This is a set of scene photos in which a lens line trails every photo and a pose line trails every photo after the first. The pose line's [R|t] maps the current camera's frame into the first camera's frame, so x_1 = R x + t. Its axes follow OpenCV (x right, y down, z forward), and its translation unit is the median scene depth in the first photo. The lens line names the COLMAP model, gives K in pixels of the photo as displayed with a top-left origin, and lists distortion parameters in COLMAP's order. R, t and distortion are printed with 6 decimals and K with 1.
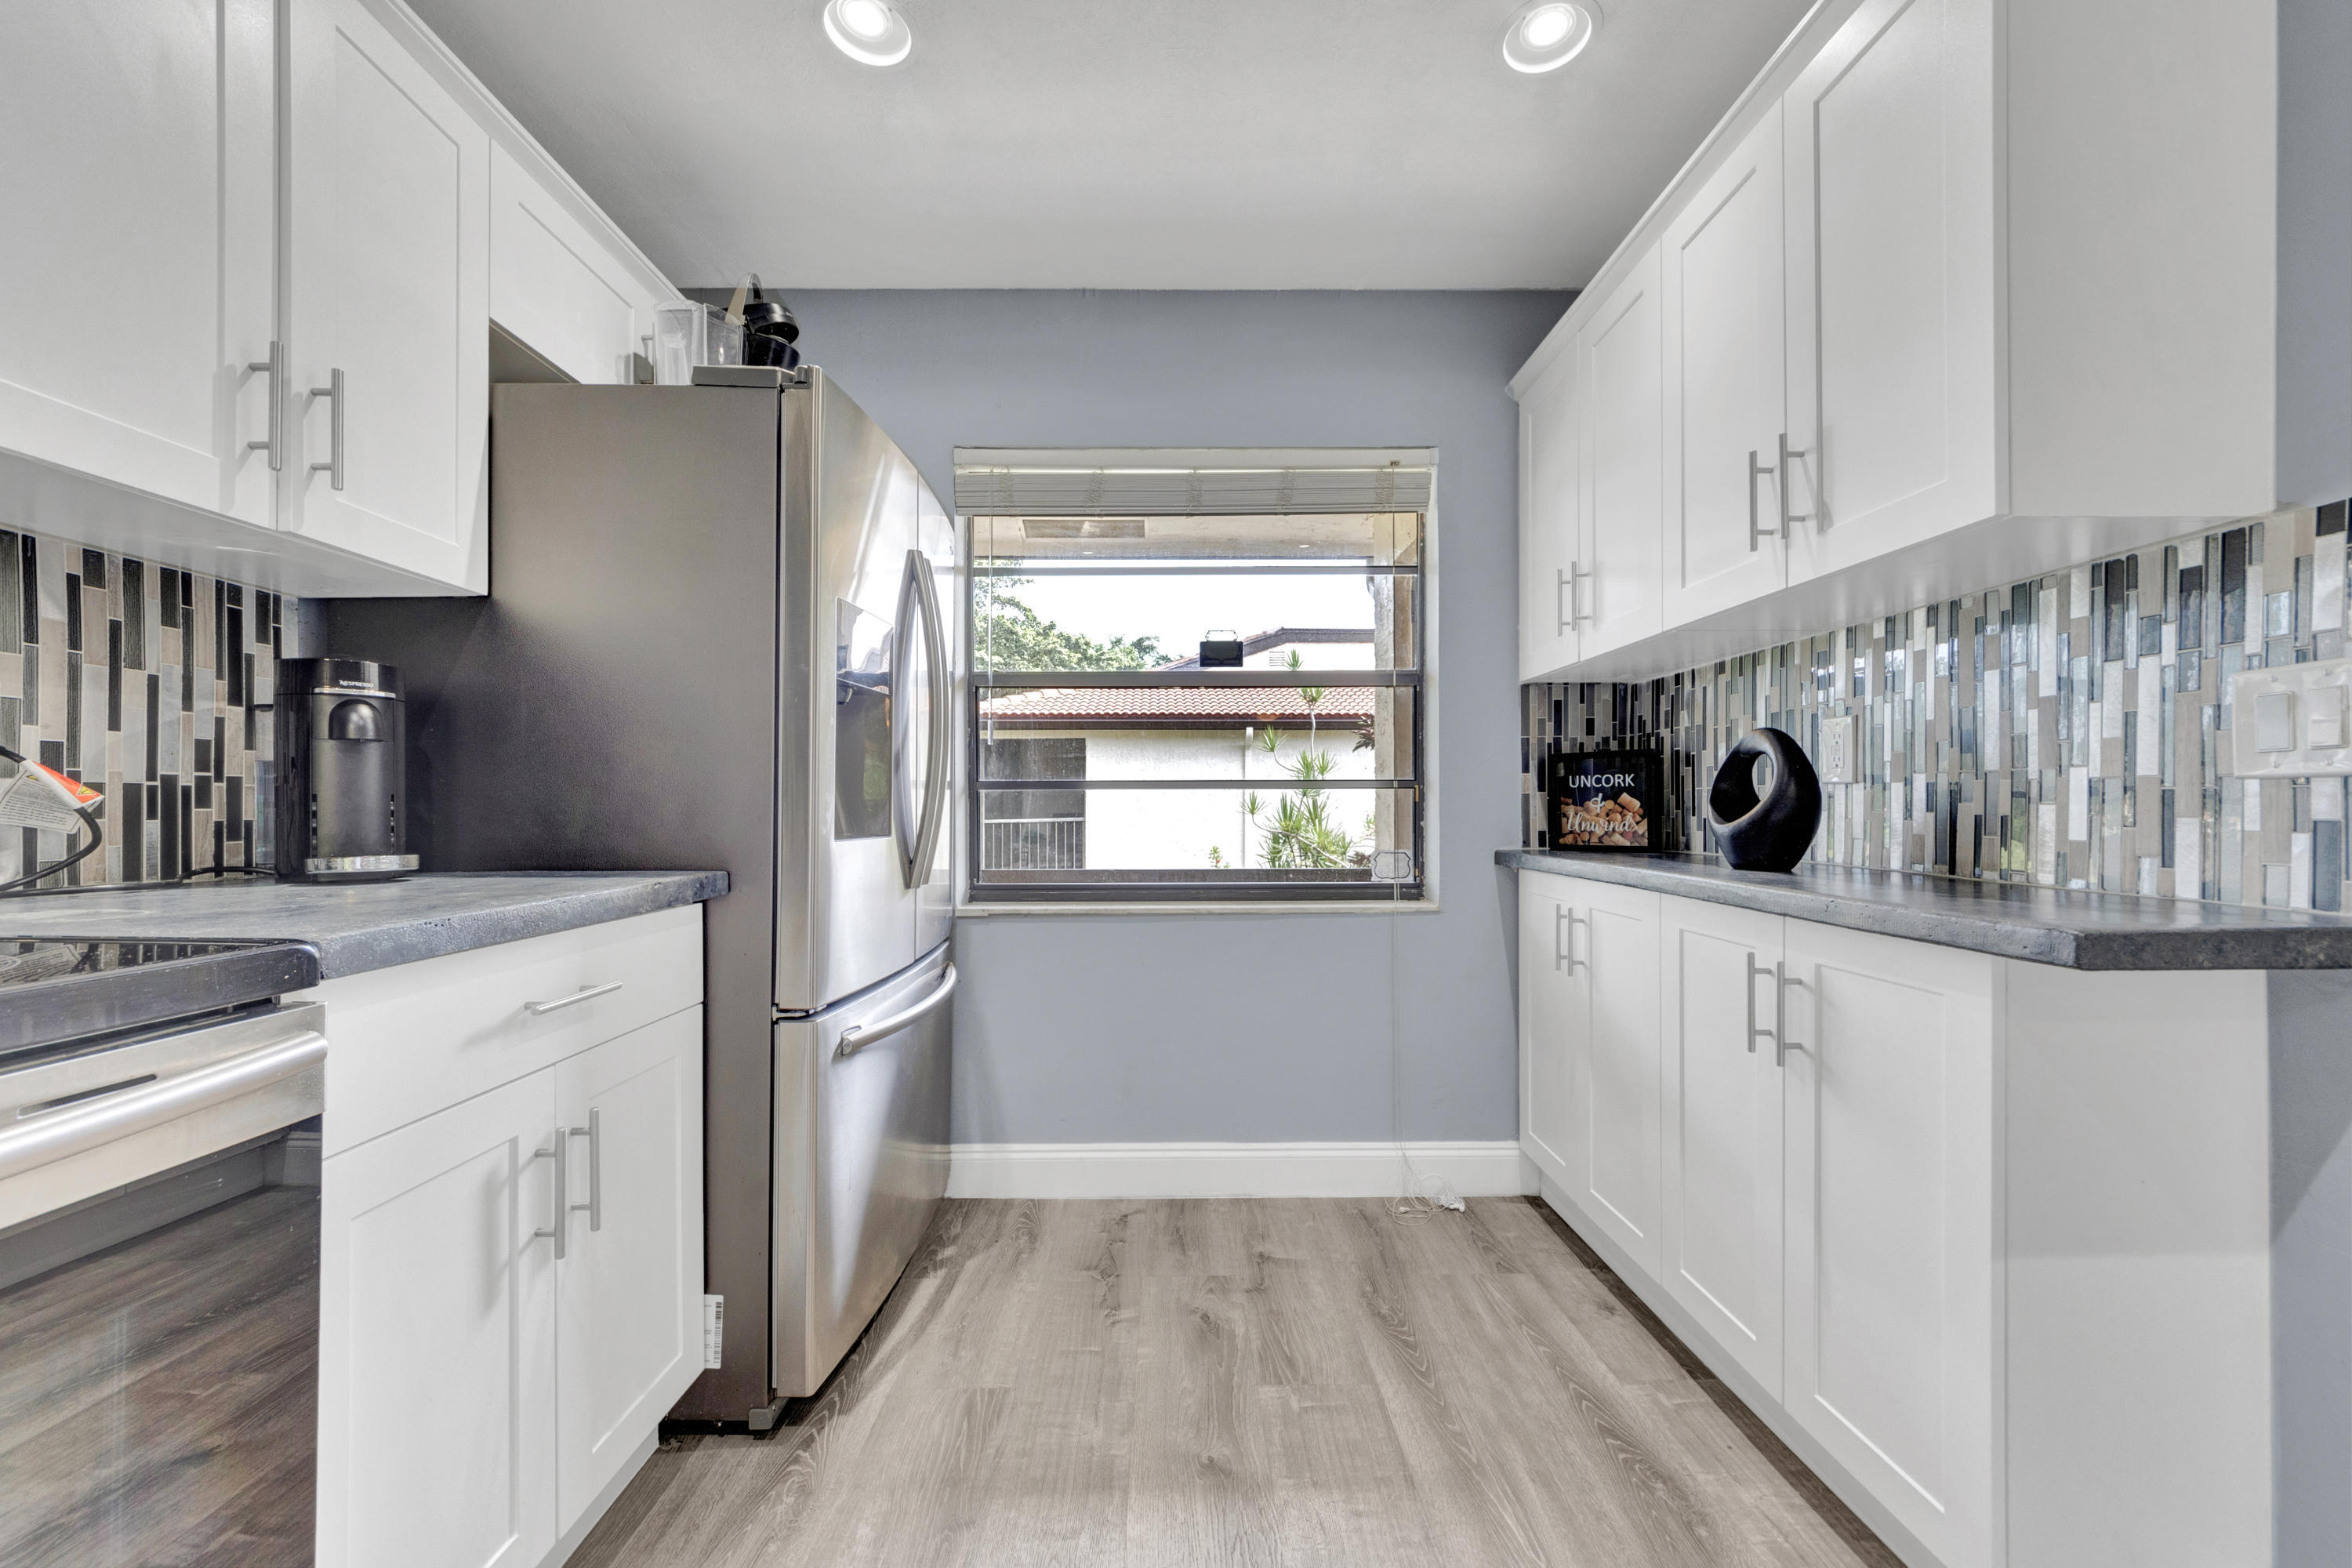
lens RADIAL K [[888.3, 0, 1179.2], [0, 888.3, 805.6], [0, 0, 1]] dist [-0.000989, -0.000184]
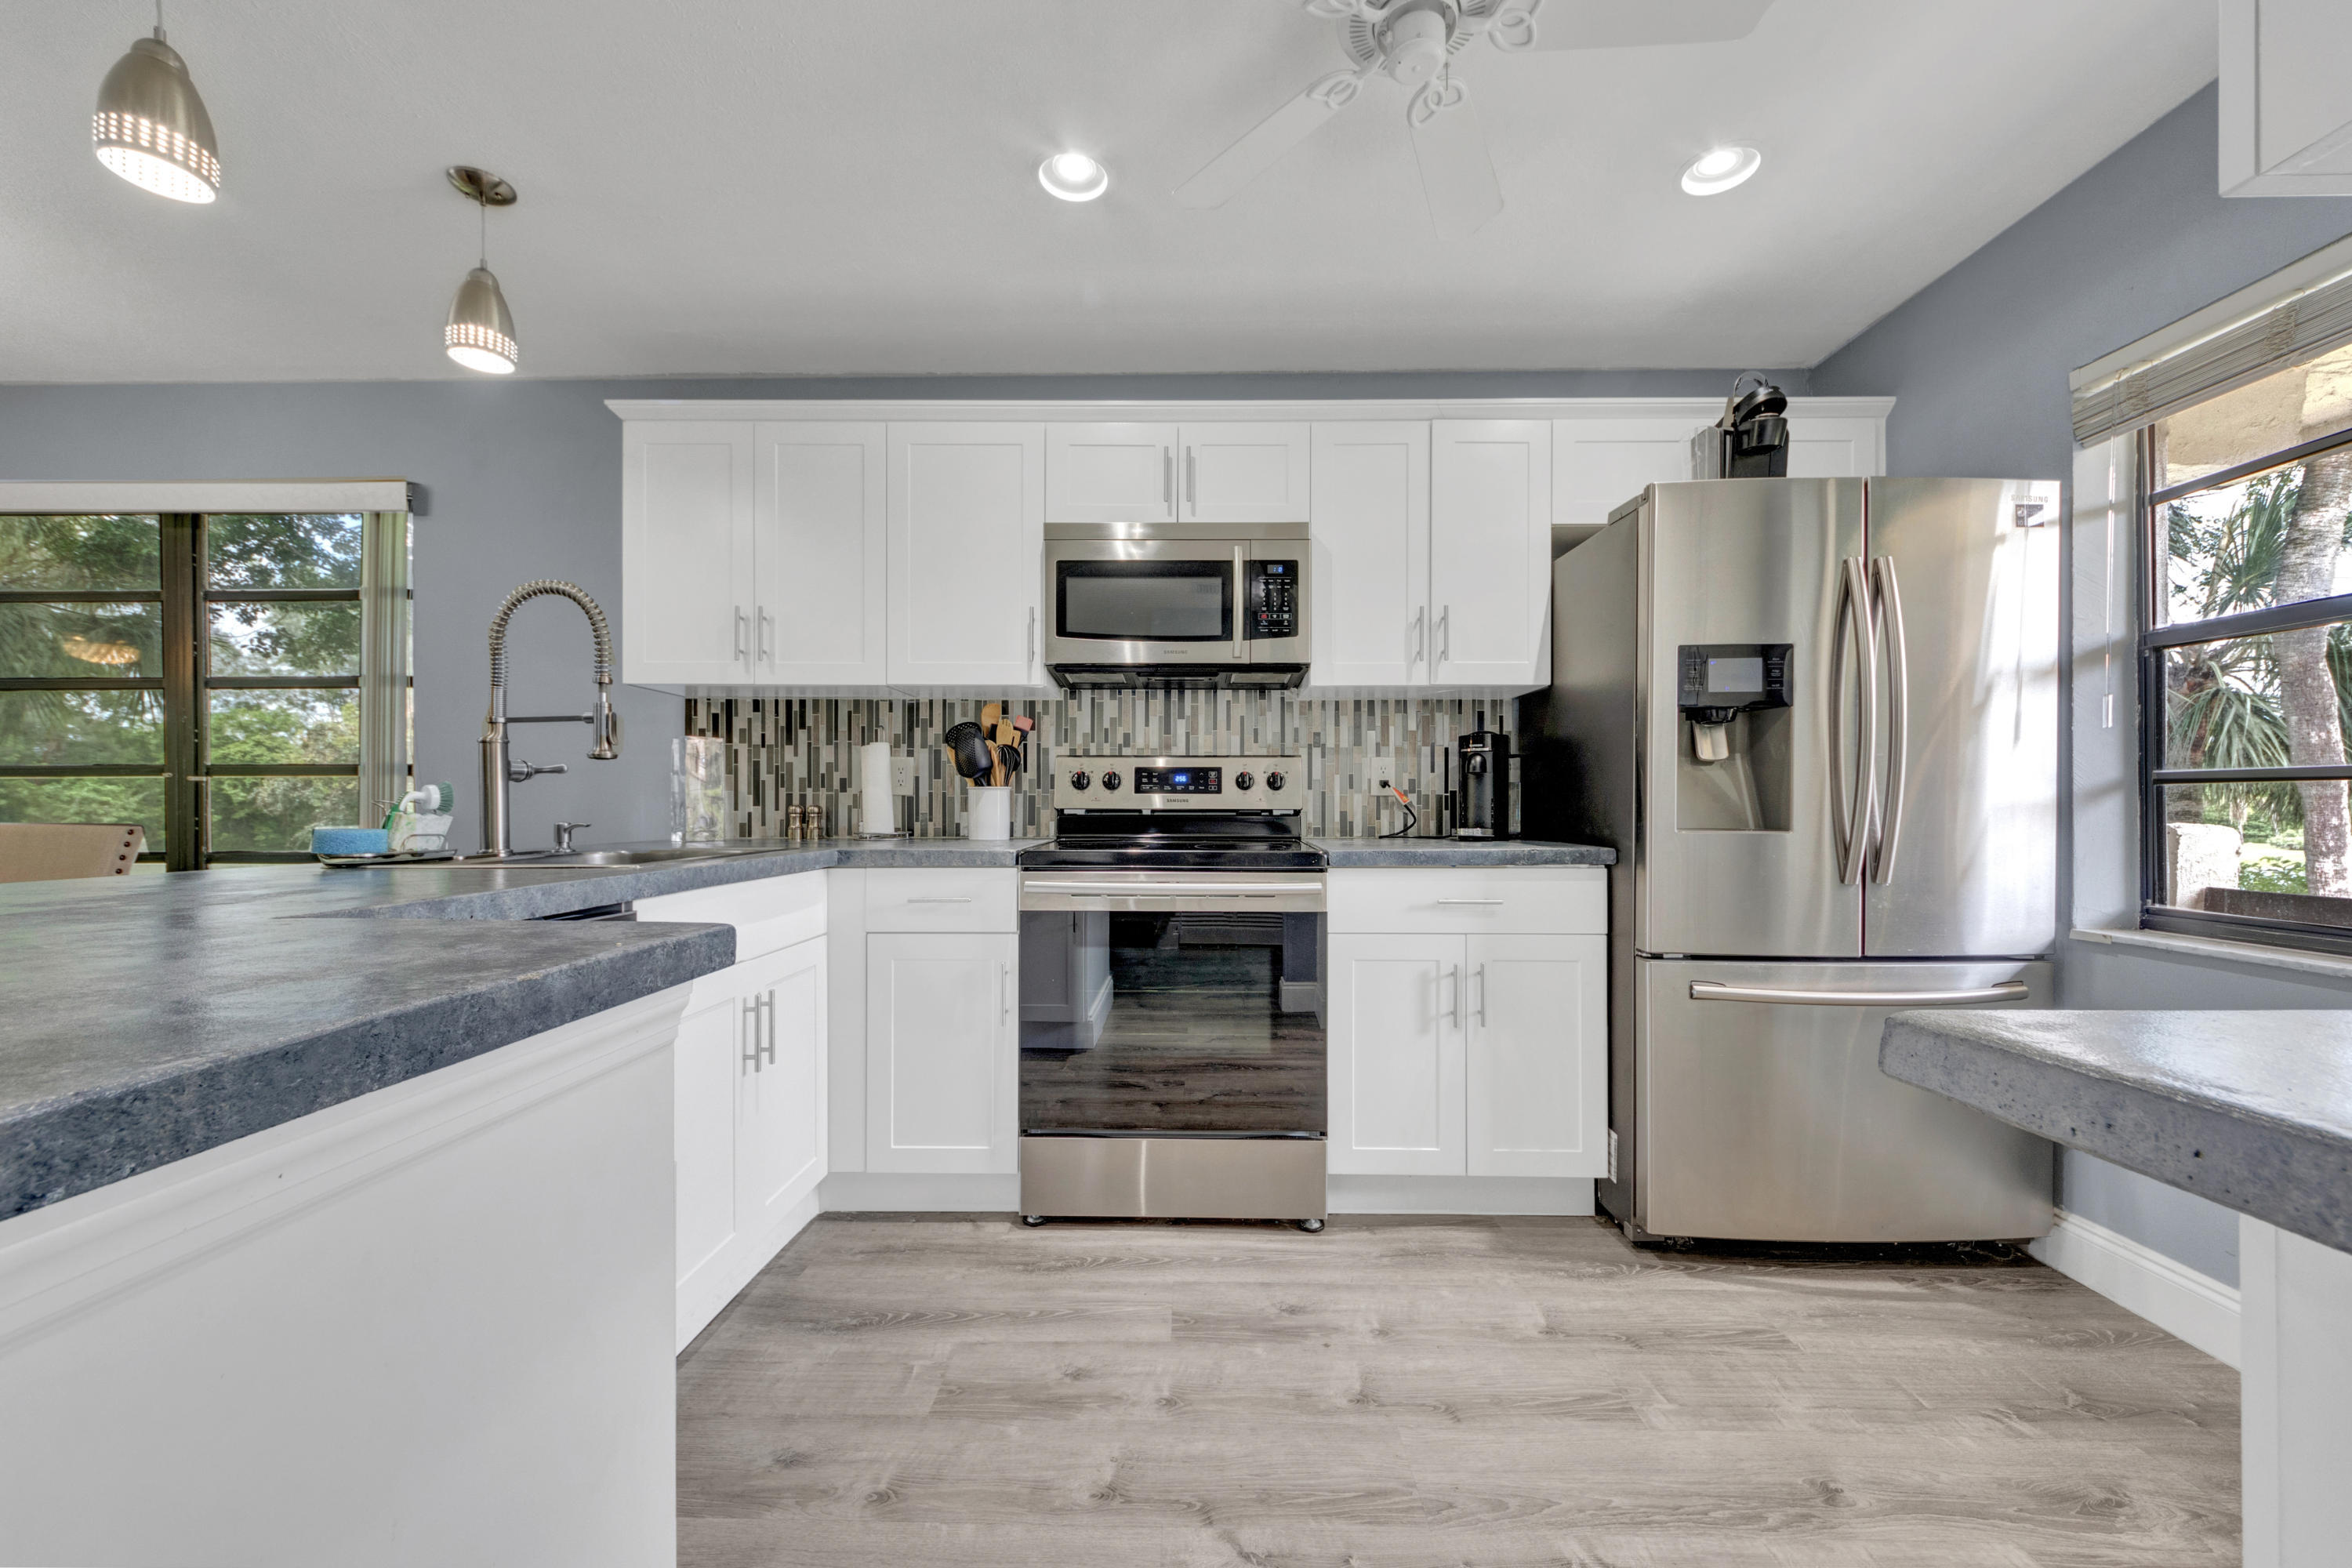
lens RADIAL K [[897.6, 0, 1176.5], [0, 897.6, 810.6], [0, 0, 1]] dist [0.010943, -0.000269]
pose [[-0.029253, 0.009041, -0.999531, 1.136685], [0.001392, 0.999958, 0.009004, -0.004894], [0.999571, -0.001128, -0.029265, 0.351977]]
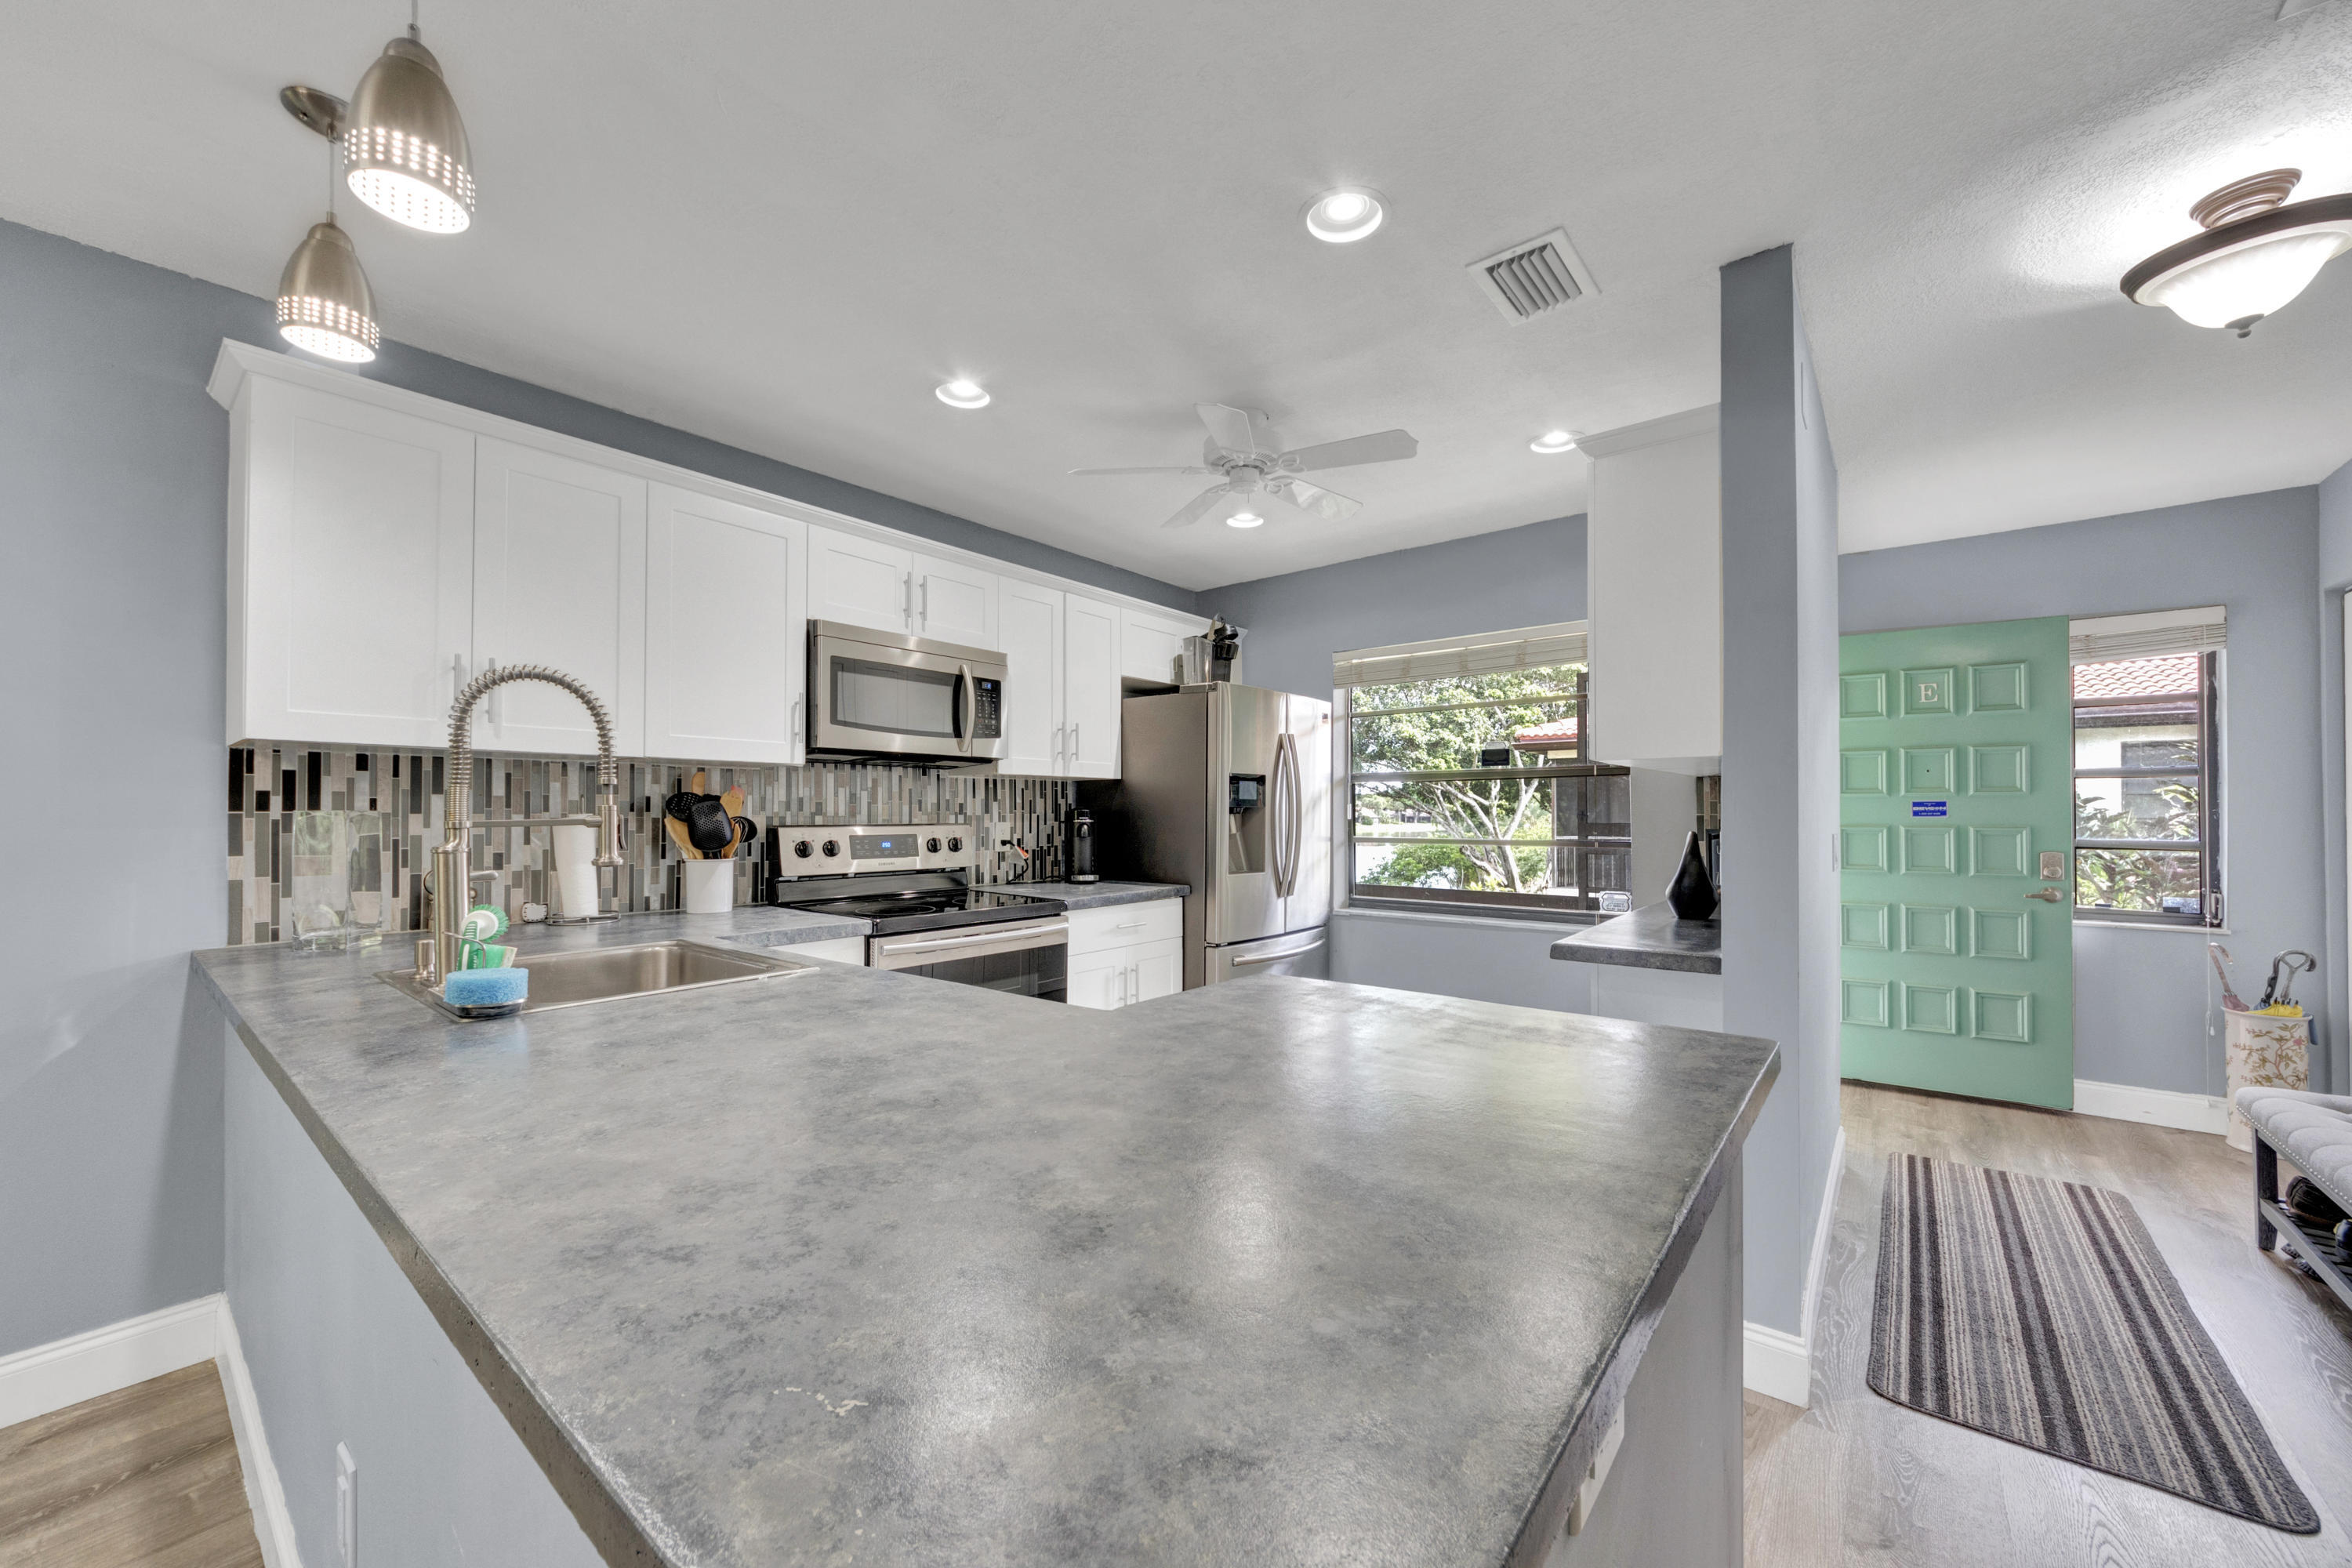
lens RADIAL K [[897.6, 0, 1176.5], [0, 897.6, 810.6], [0, 0, 1]] dist [0.010943, -0.000269]
pose [[0.769154, 0.000999, -0.639063, 1.221178], [-0.000239, 0.999999, 0.001276, -0.159053], [0.639064, -0.000828, 0.769153, -1.104274]]
